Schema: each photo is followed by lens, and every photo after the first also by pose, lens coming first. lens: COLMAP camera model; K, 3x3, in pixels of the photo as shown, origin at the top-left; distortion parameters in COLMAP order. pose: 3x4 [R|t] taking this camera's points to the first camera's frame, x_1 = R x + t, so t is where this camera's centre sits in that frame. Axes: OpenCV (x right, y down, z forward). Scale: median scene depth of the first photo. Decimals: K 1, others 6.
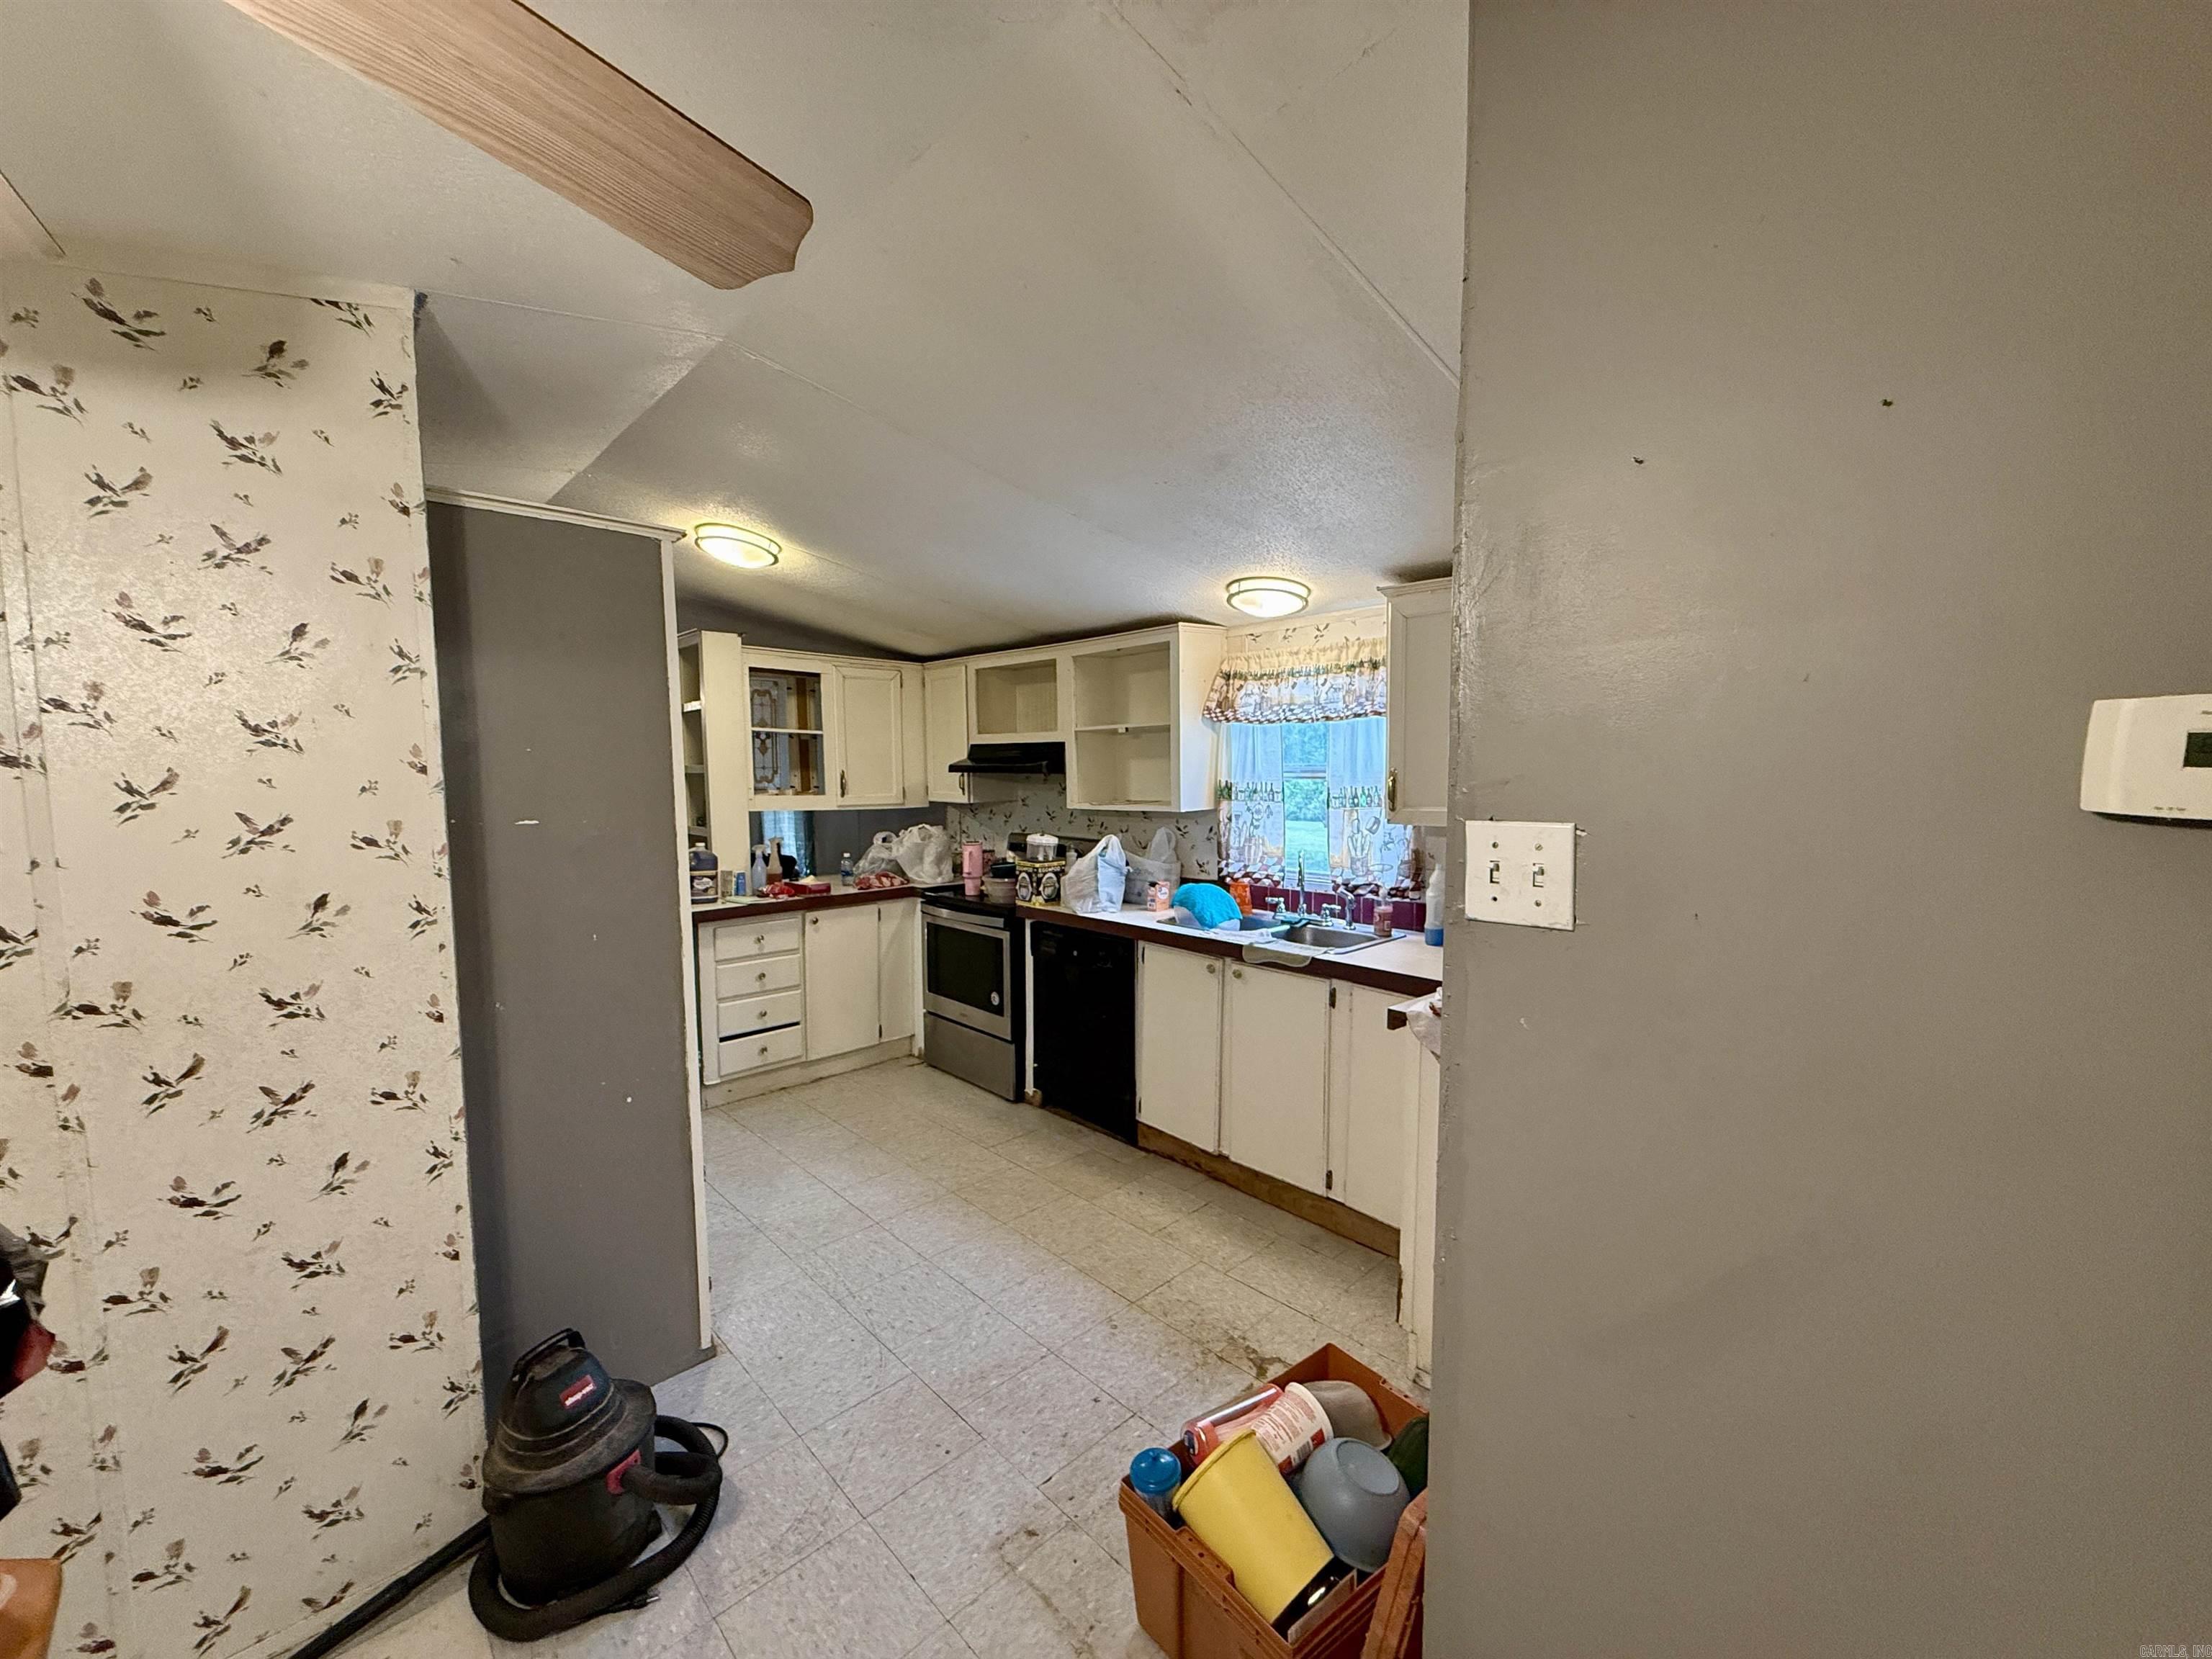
lens RADIAL K [[877.6, 0, 1105.0], [0, 877.6, 826.3], [0, 0, 1]] dist [-0.006894, 0.000407]
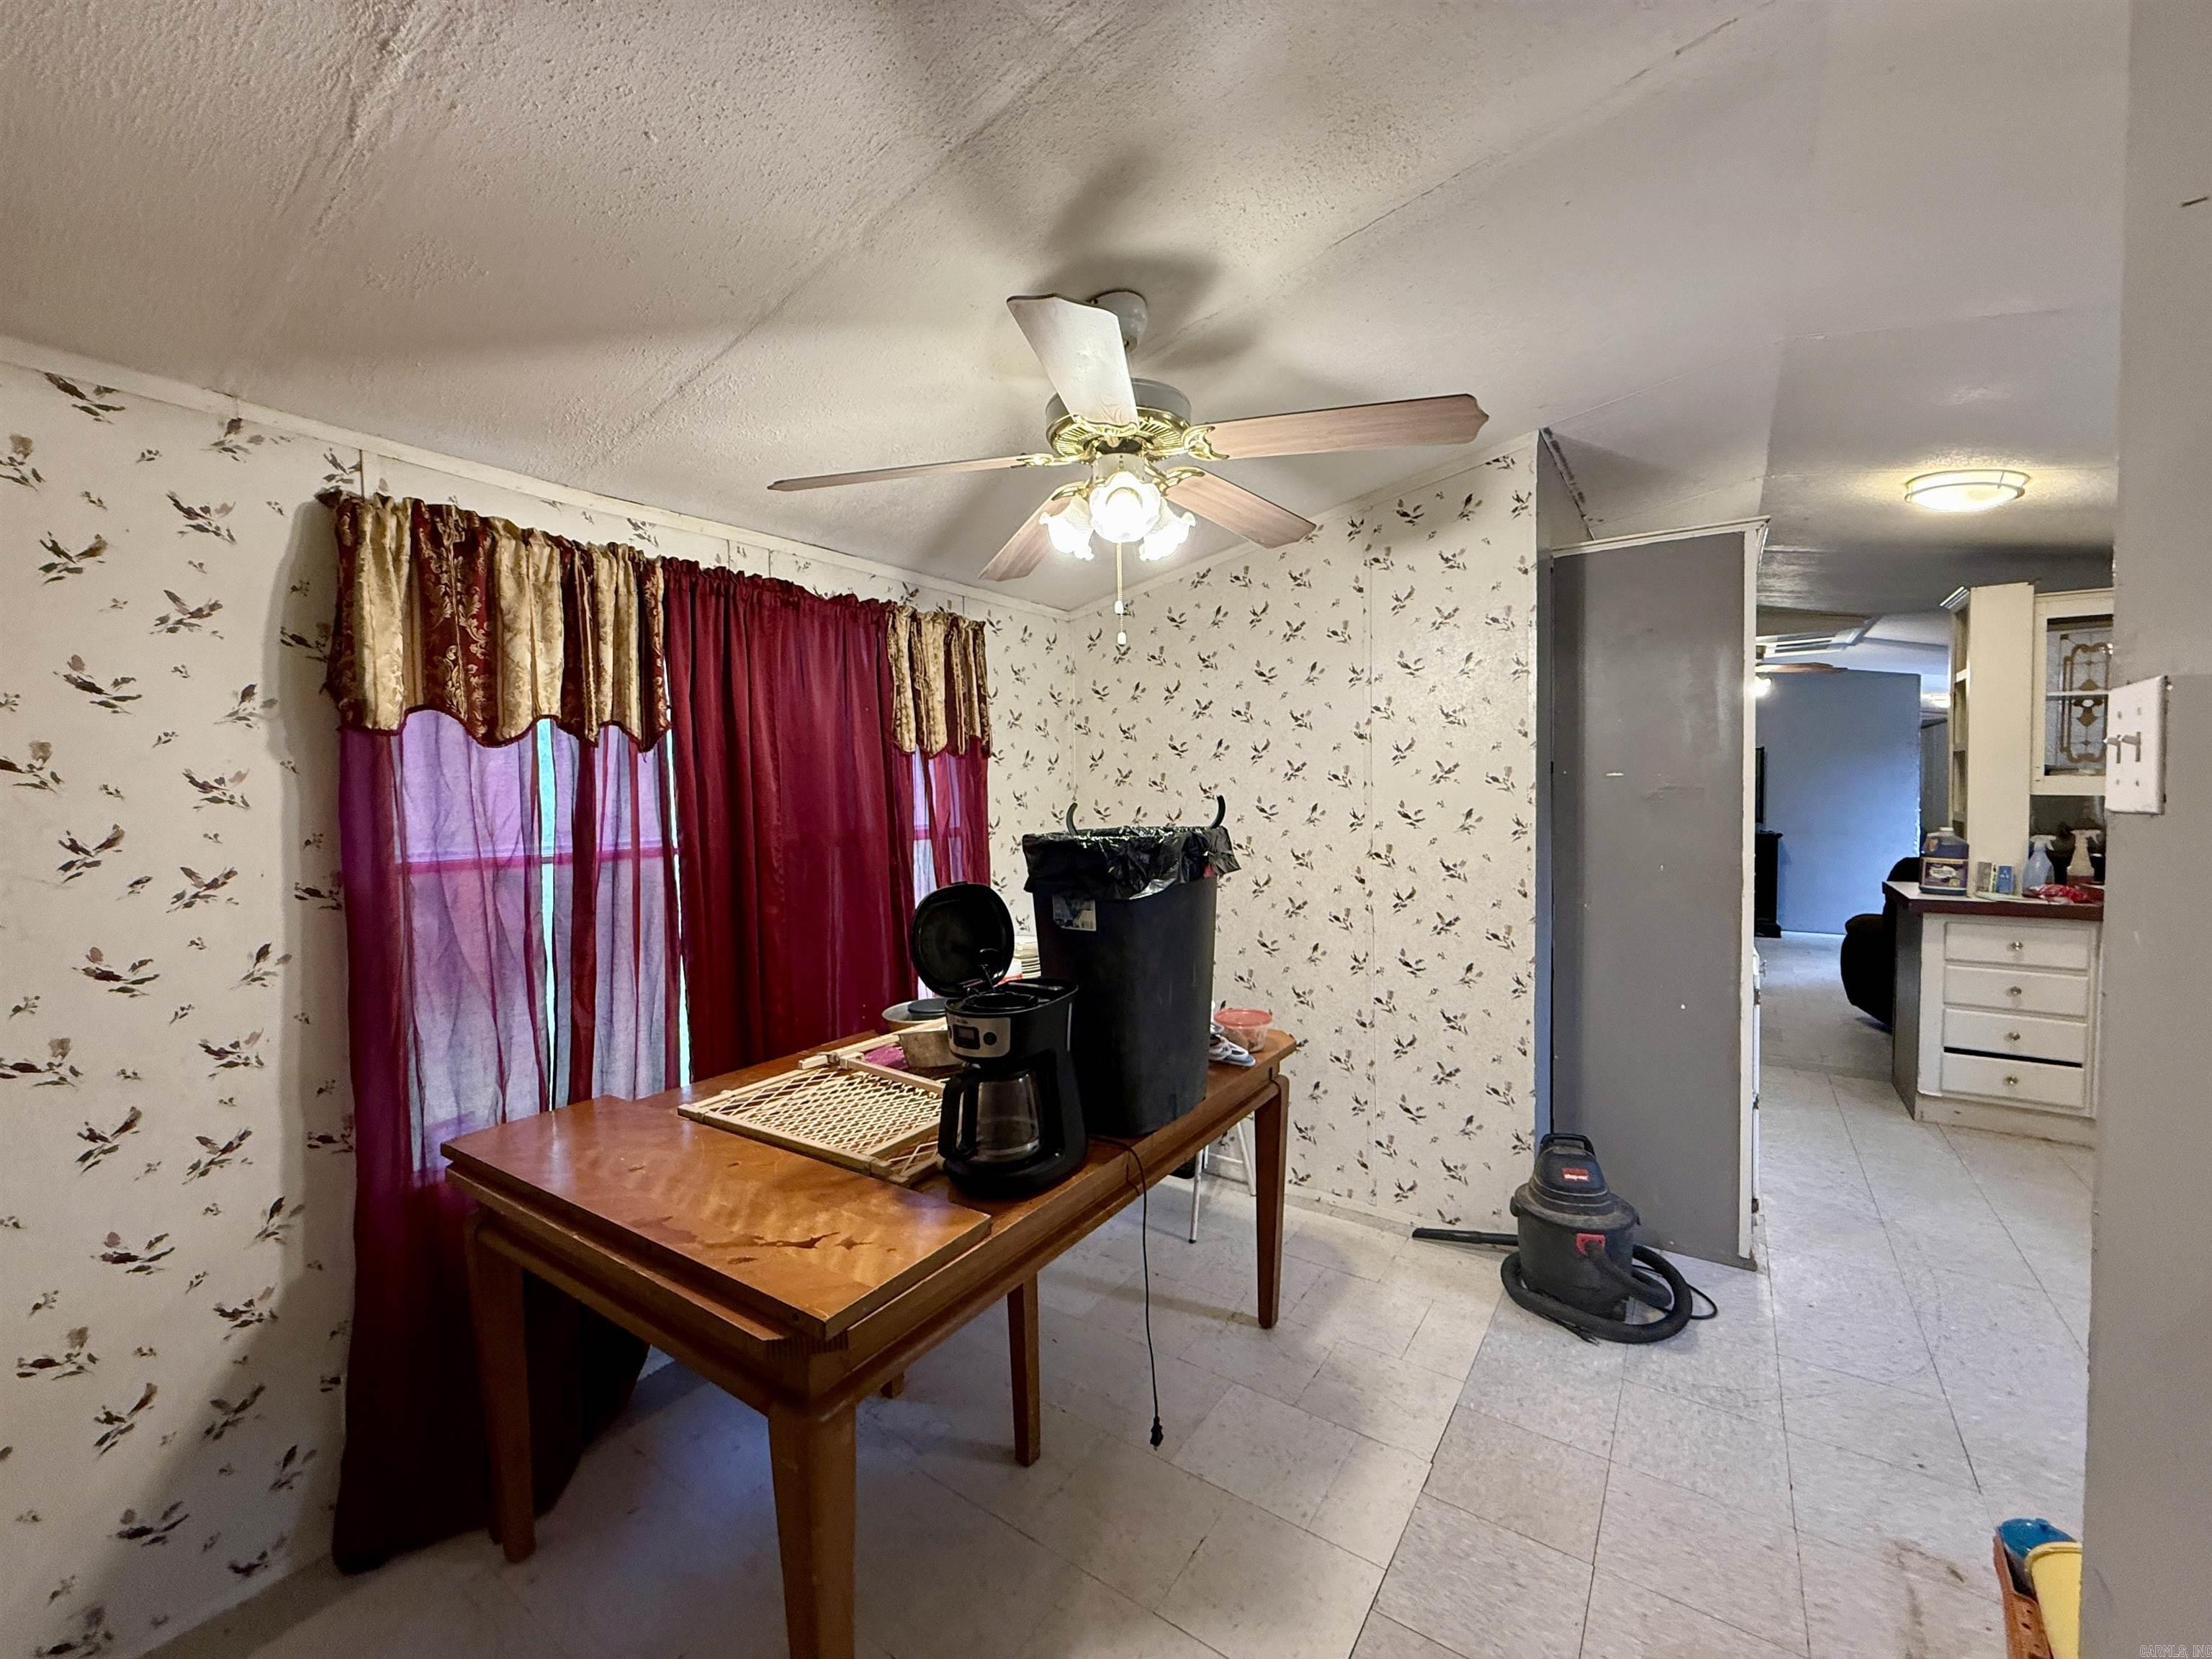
lens RADIAL K [[877.6, 0, 1106.5], [0, 877.6, 826.0], [0, 0, 1]] dist [-0.006894, 0.000407]
pose [[0.194679, 0.044970, -0.979836, 0.456767], [-0.055406, 0.997858, 0.034788, 0.063213], [0.979301, 0.047516, 0.196754, -0.029212]]
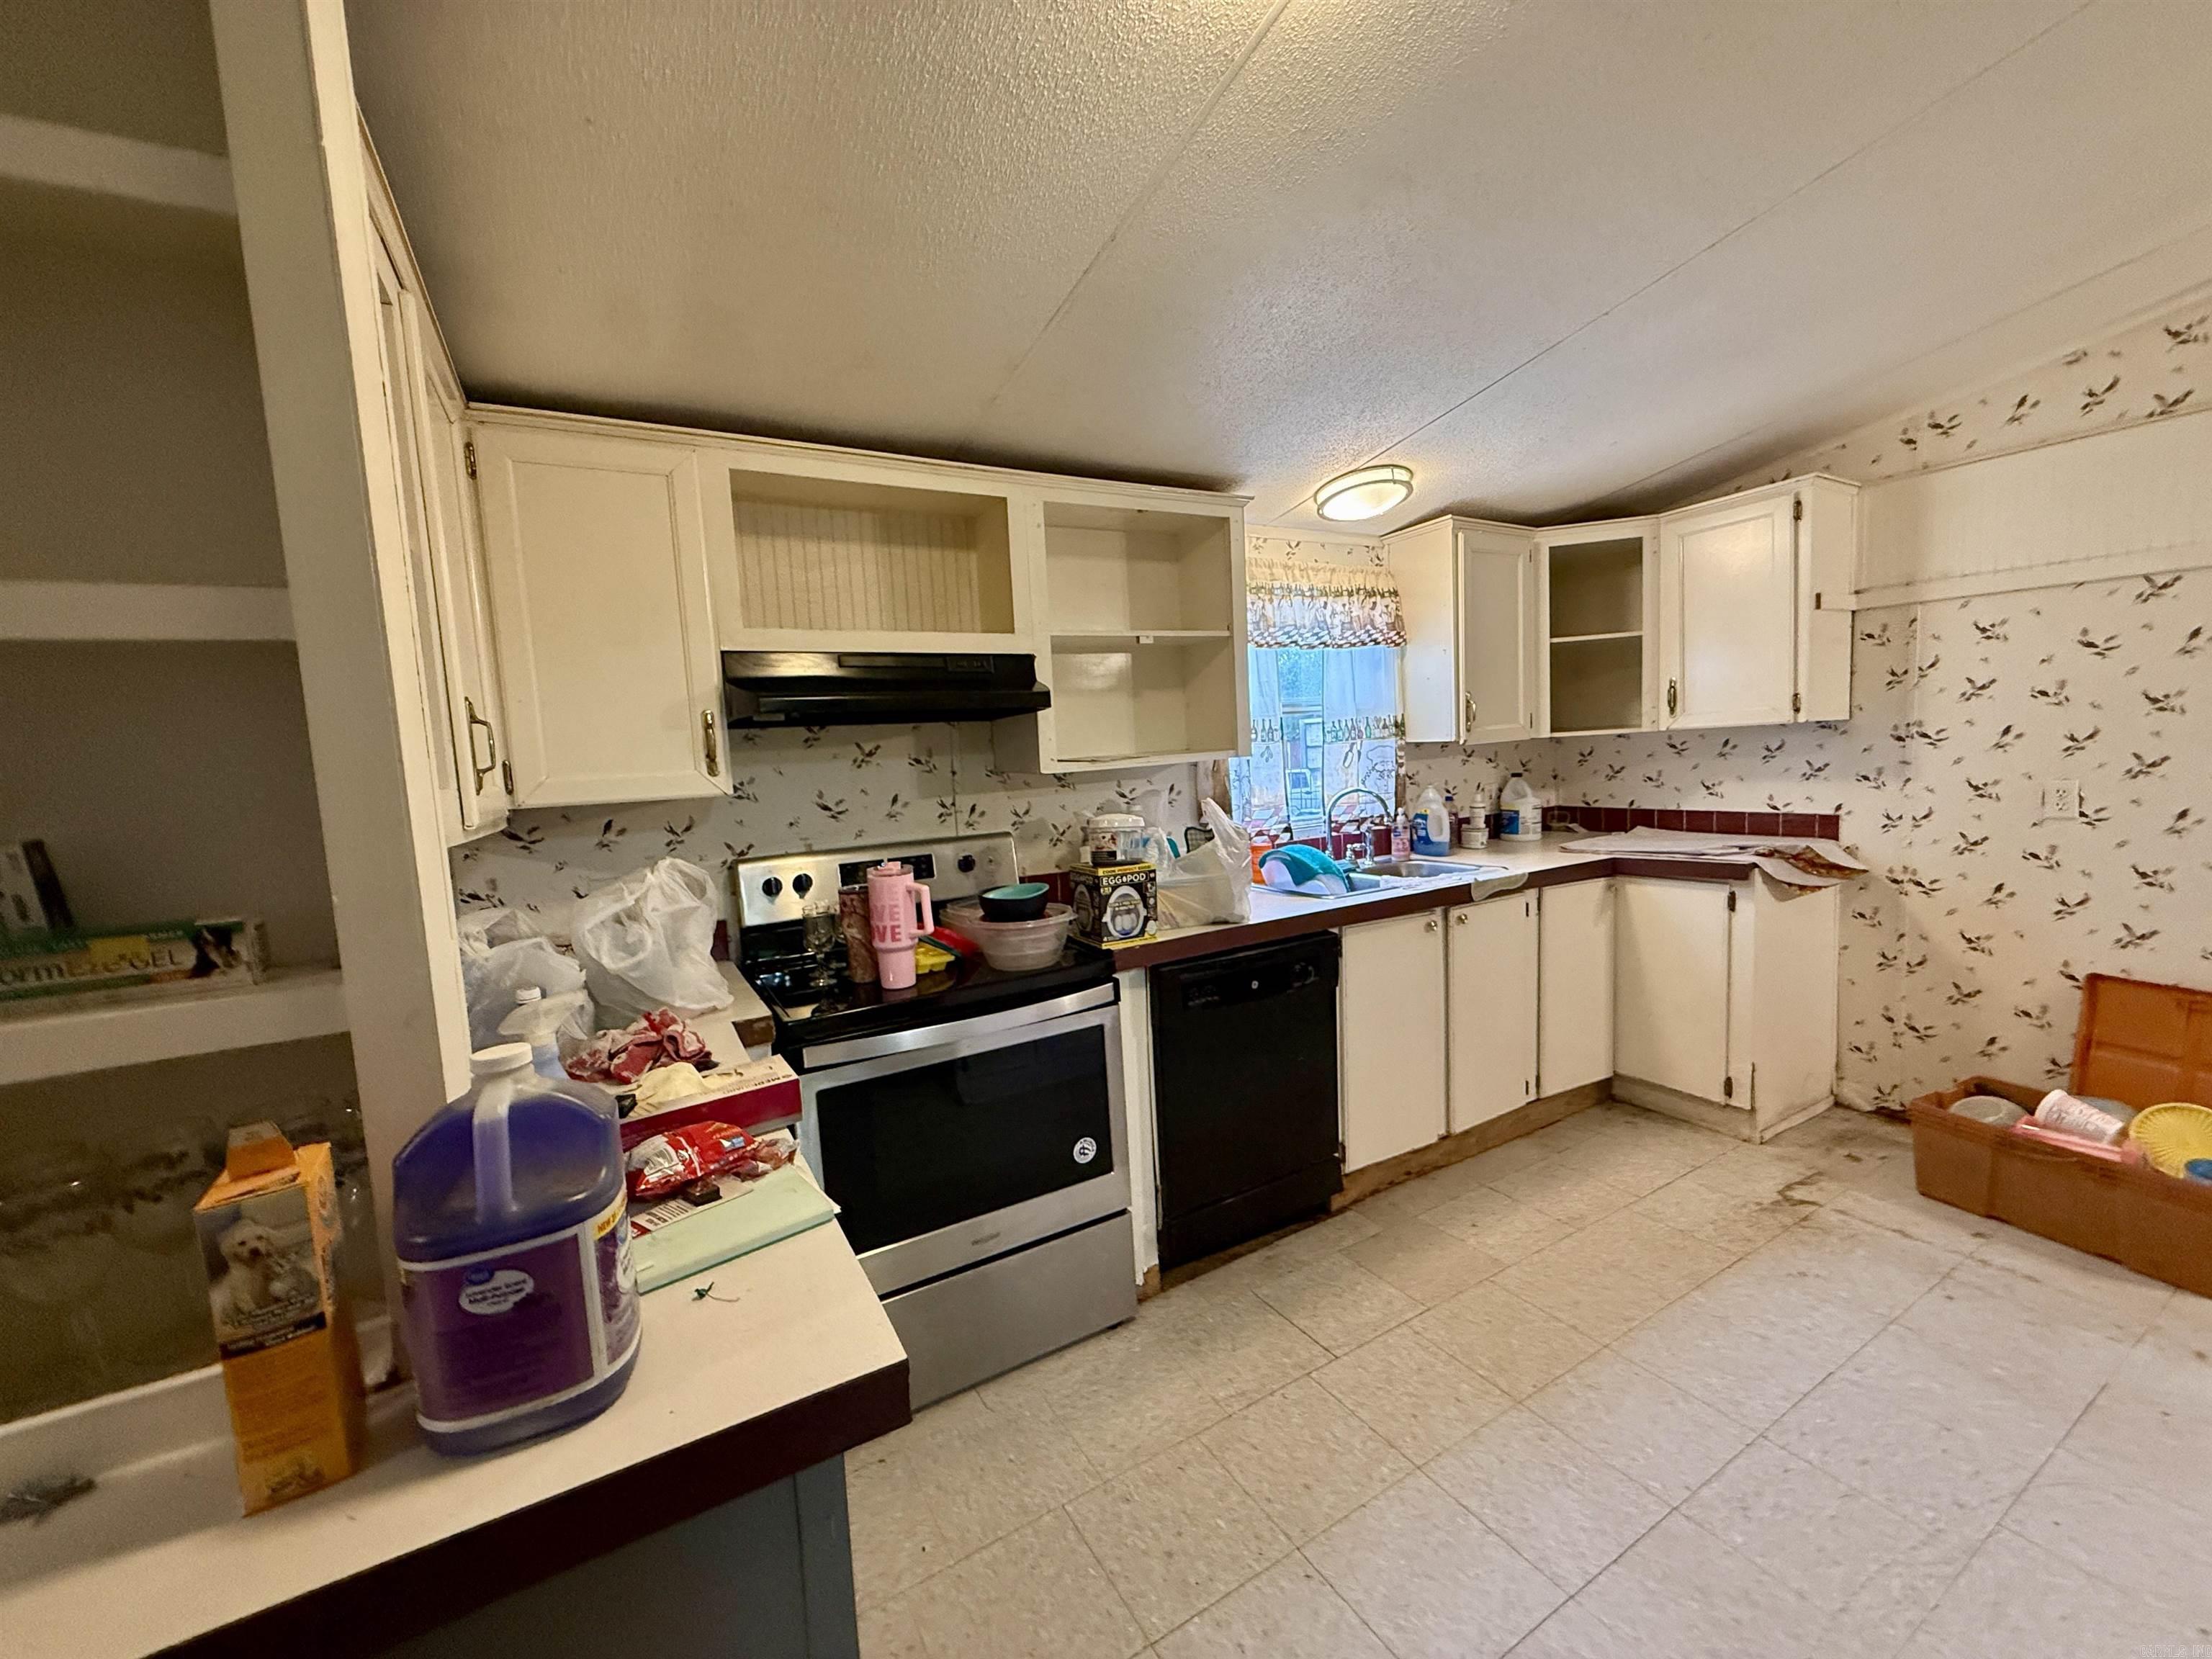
lens RADIAL K [[877.6, 0, 1102.8], [0, 877.6, 819.4], [0, 0, 1]] dist [-0.006894, 0.000407]
pose [[0.244056, -0.088630, 0.965702, -1.077587], [0.119016, 0.991024, 0.060876, -0.039180], [-0.962430, 0.100077, 0.252414, 1.533903]]
